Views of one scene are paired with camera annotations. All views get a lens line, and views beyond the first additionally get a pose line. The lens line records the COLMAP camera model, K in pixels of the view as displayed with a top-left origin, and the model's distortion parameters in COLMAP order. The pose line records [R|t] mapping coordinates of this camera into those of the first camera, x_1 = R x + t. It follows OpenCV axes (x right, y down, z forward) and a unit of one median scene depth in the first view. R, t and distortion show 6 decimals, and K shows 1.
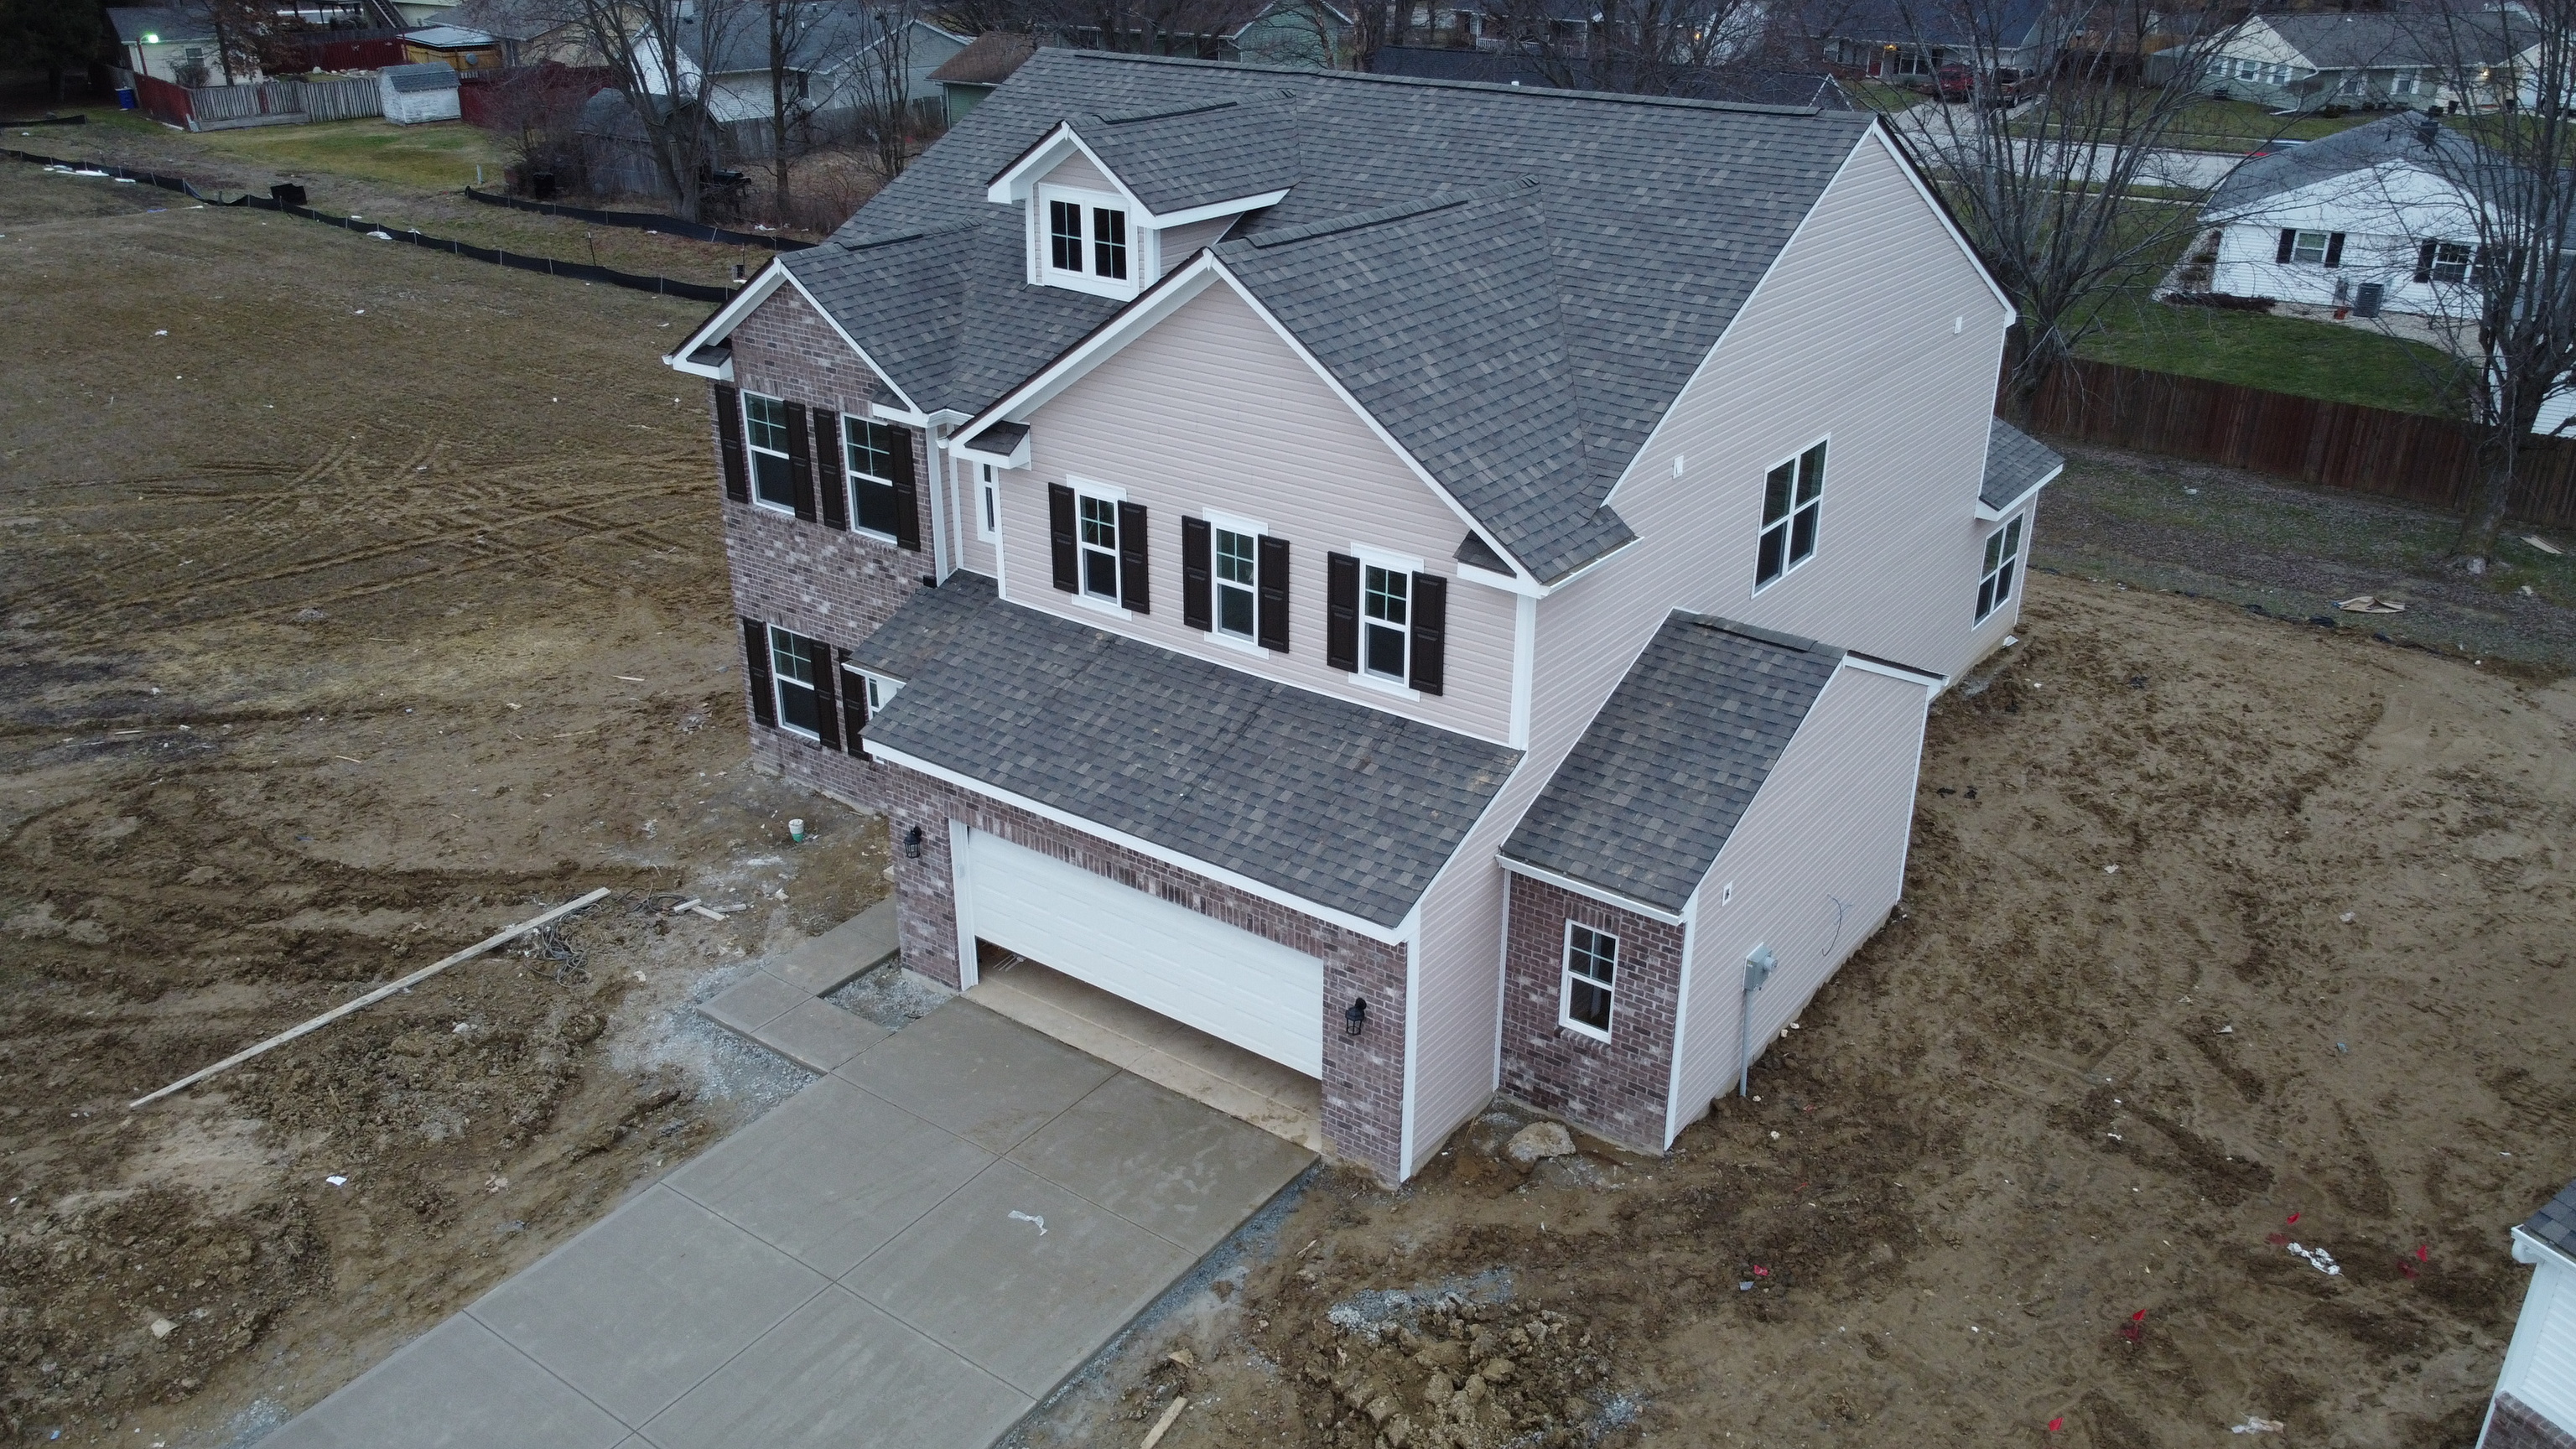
lens RADIAL K [[1911.3, 0, 1292.1], [0, 1911.3, 708.7], [0, 0, 1]] dist [0.013976, -0.002091]
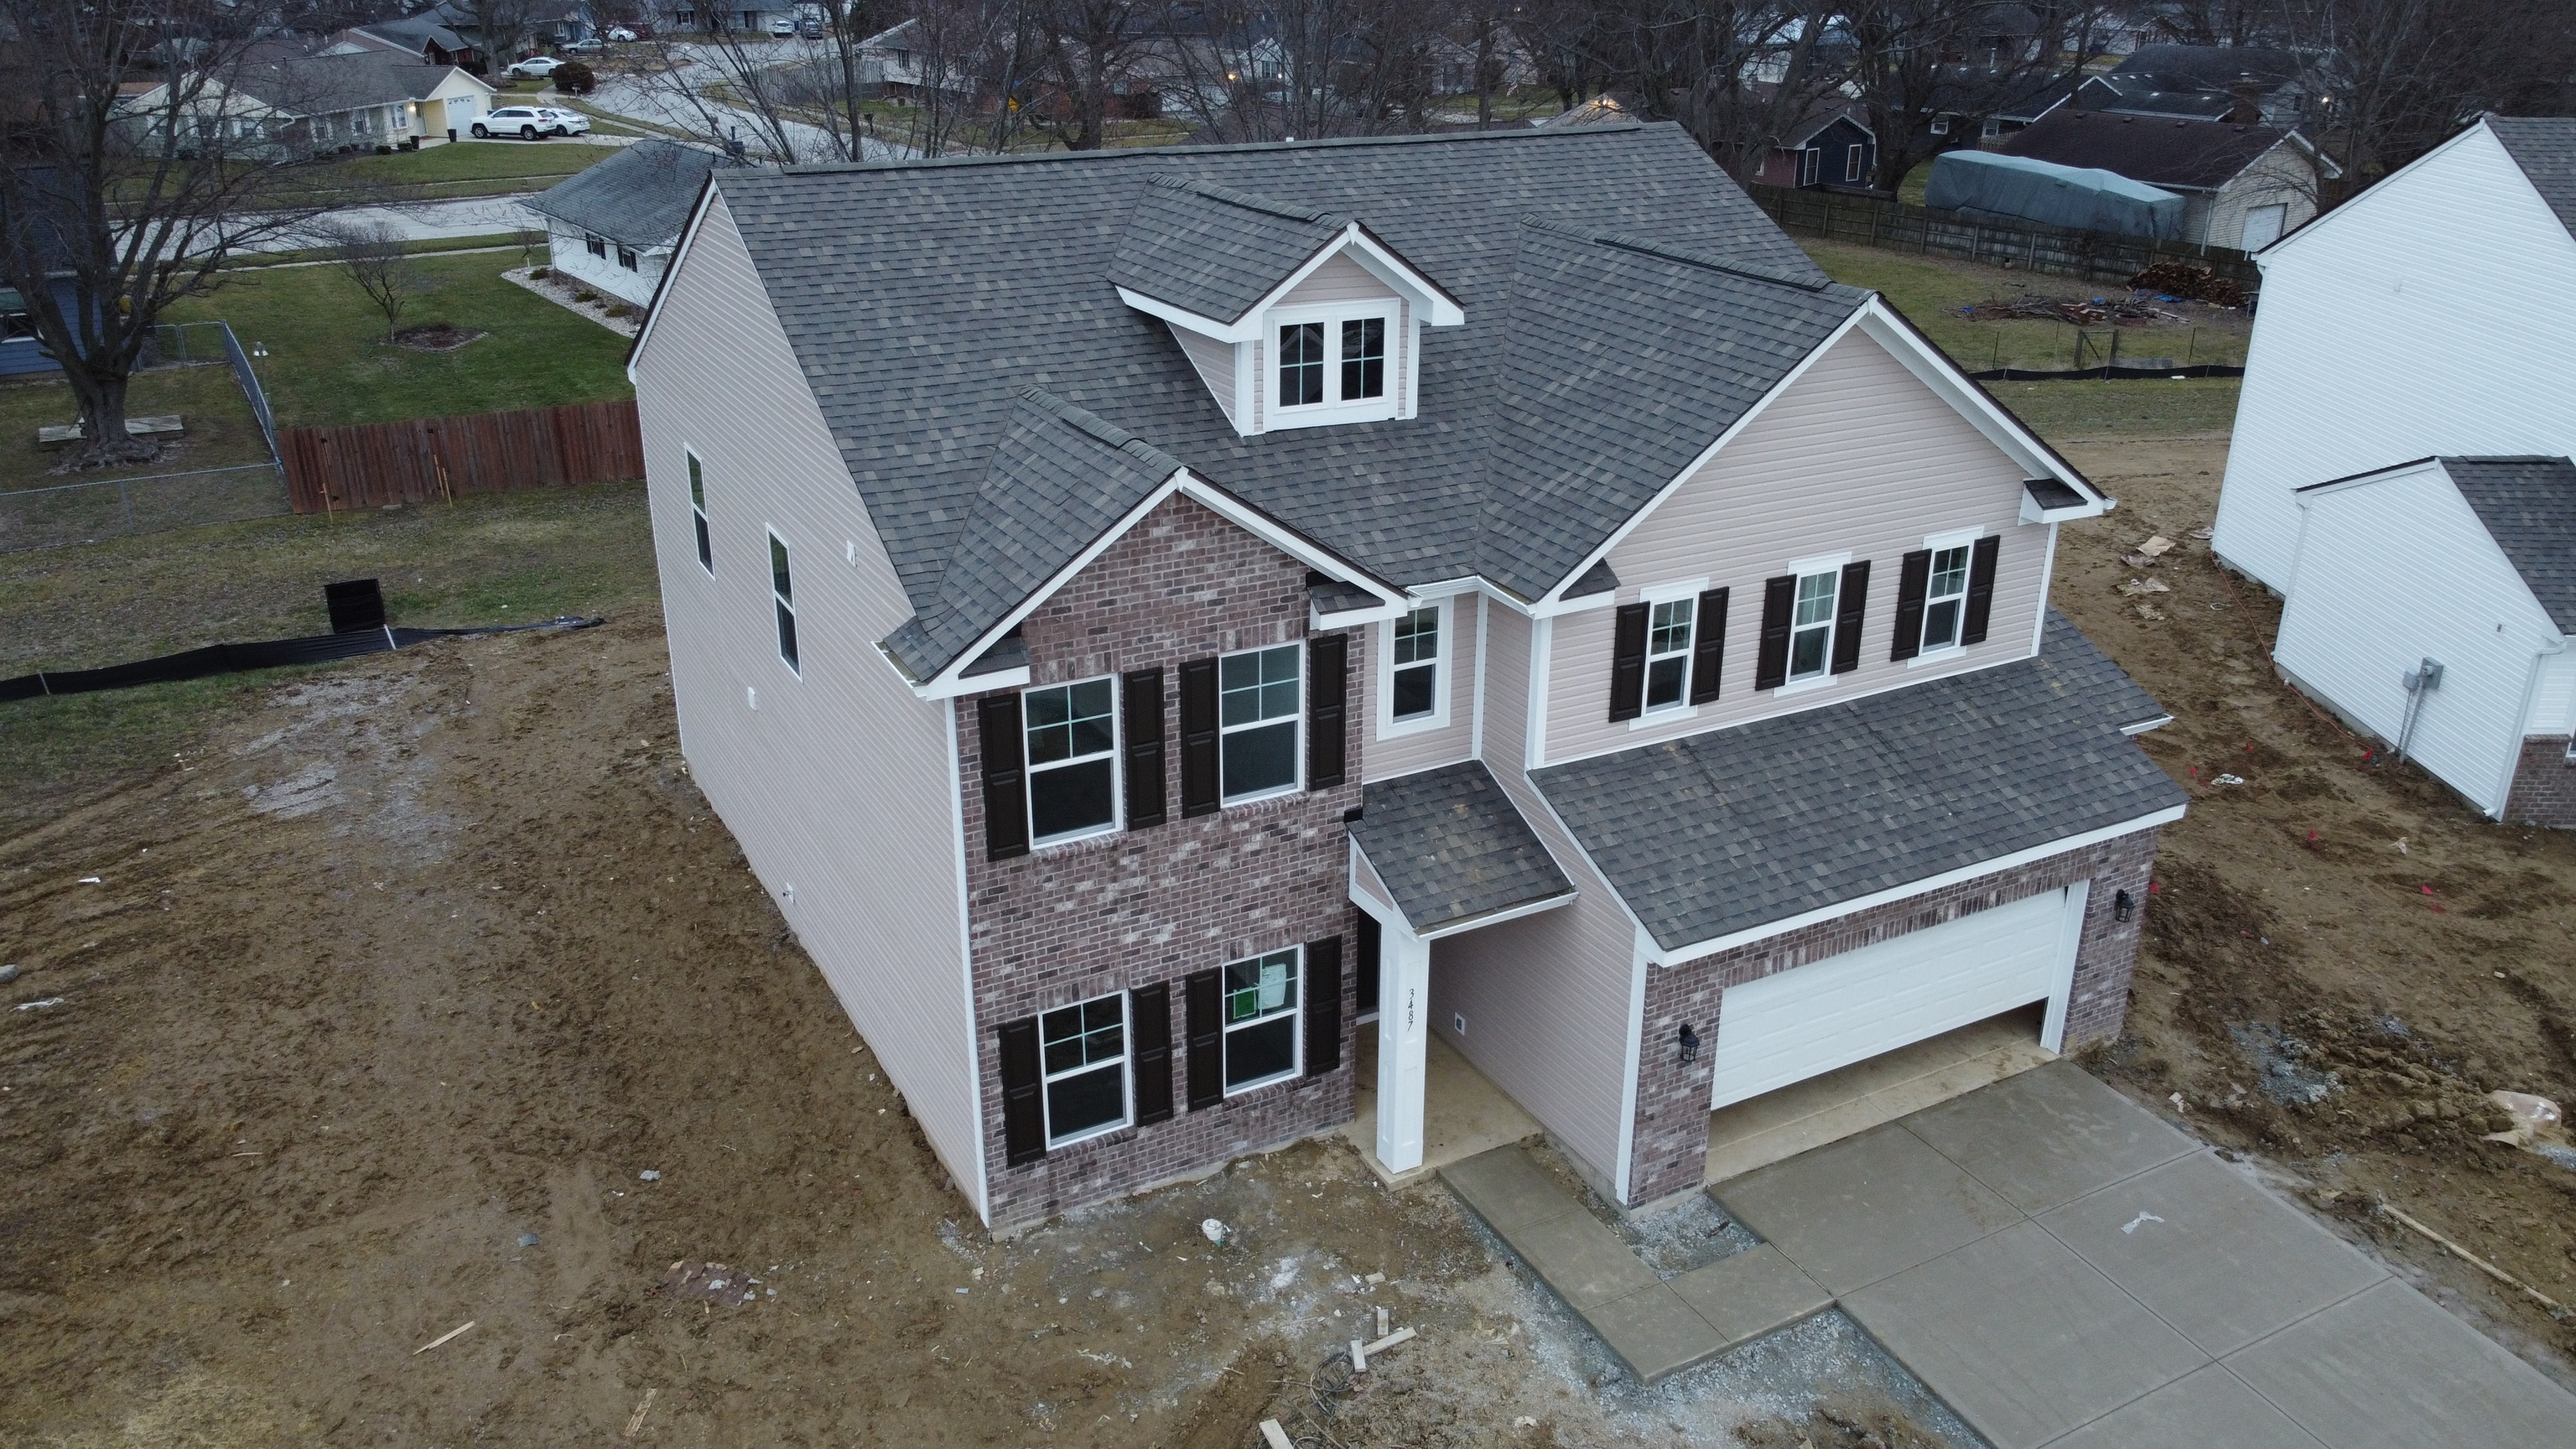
lens RADIAL K [[1911.3, 0, 1288.8], [0, 1911.3, 740.6], [0, 0, 1]] dist [0.013976, -0.002091]
pose [[0.440753, -0.355774, 0.824112, -0.931450], [0.365422, 0.909695, 0.197285, -0.287617], [-0.819880, 0.214195, 0.530959, 0.656873]]
